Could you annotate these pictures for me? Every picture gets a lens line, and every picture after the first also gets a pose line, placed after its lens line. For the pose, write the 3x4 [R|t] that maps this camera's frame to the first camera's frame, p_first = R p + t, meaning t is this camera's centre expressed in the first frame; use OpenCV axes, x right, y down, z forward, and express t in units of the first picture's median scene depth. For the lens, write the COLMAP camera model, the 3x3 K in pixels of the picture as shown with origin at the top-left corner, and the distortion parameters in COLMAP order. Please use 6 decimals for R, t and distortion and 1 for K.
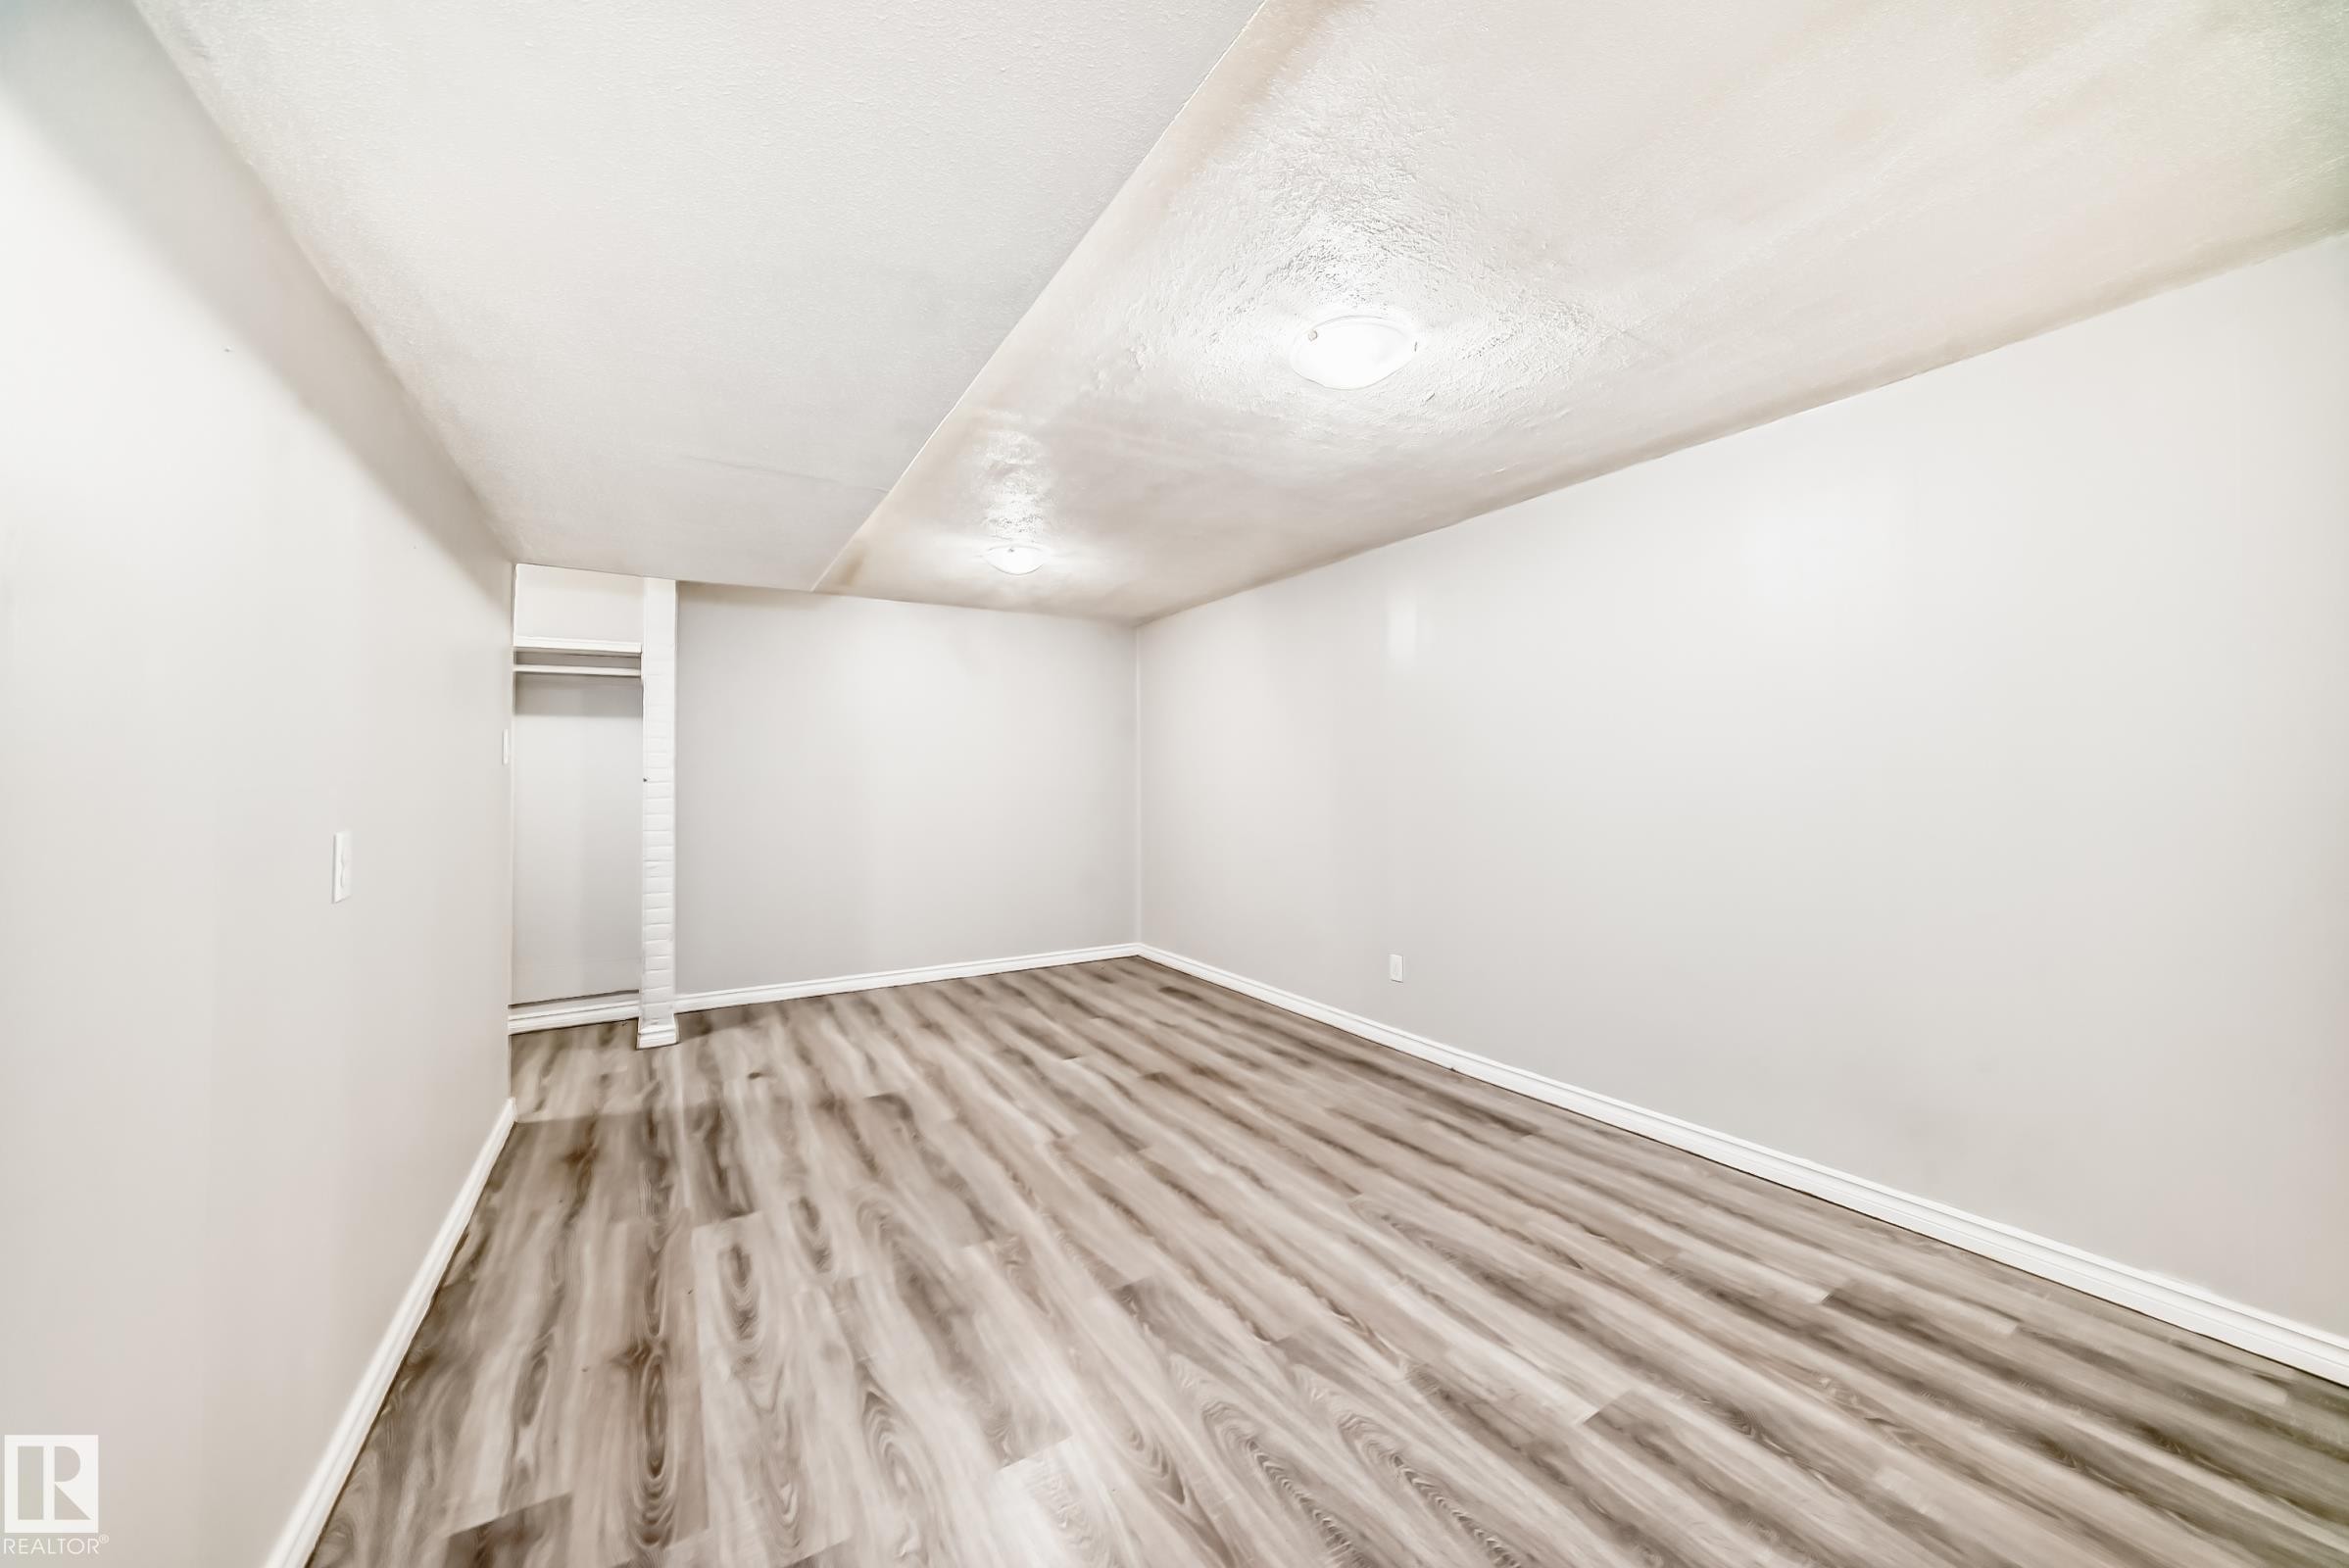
lens RADIAL K [[839.6, 0, 1179.9], [0, 839.6, 775.0], [0, 0, 1]] dist [-0.013763, 0.000291]
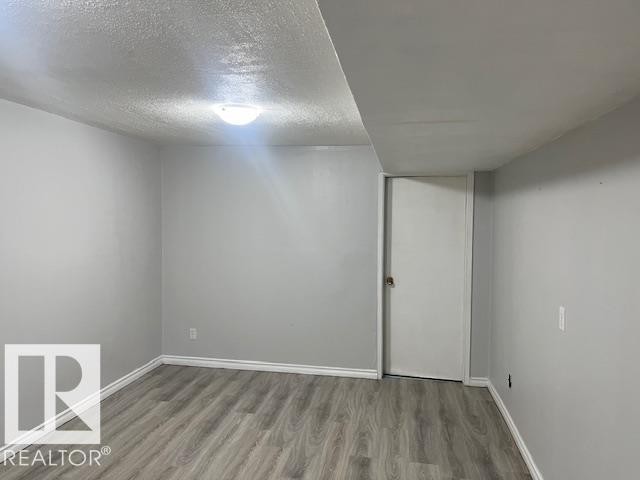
lens RADIAL K [[482.7, 0, 317.0], [0, 482.7, 240.2], [0, 0, 1]] dist [0.032501, -0.038330]
pose [[-0.751112, -0.032671, 0.659365, -0.708379], [-0.013058, 0.999315, 0.034639, -0.103518], [-0.660045, 0.017408, -0.751024, 1.369669]]
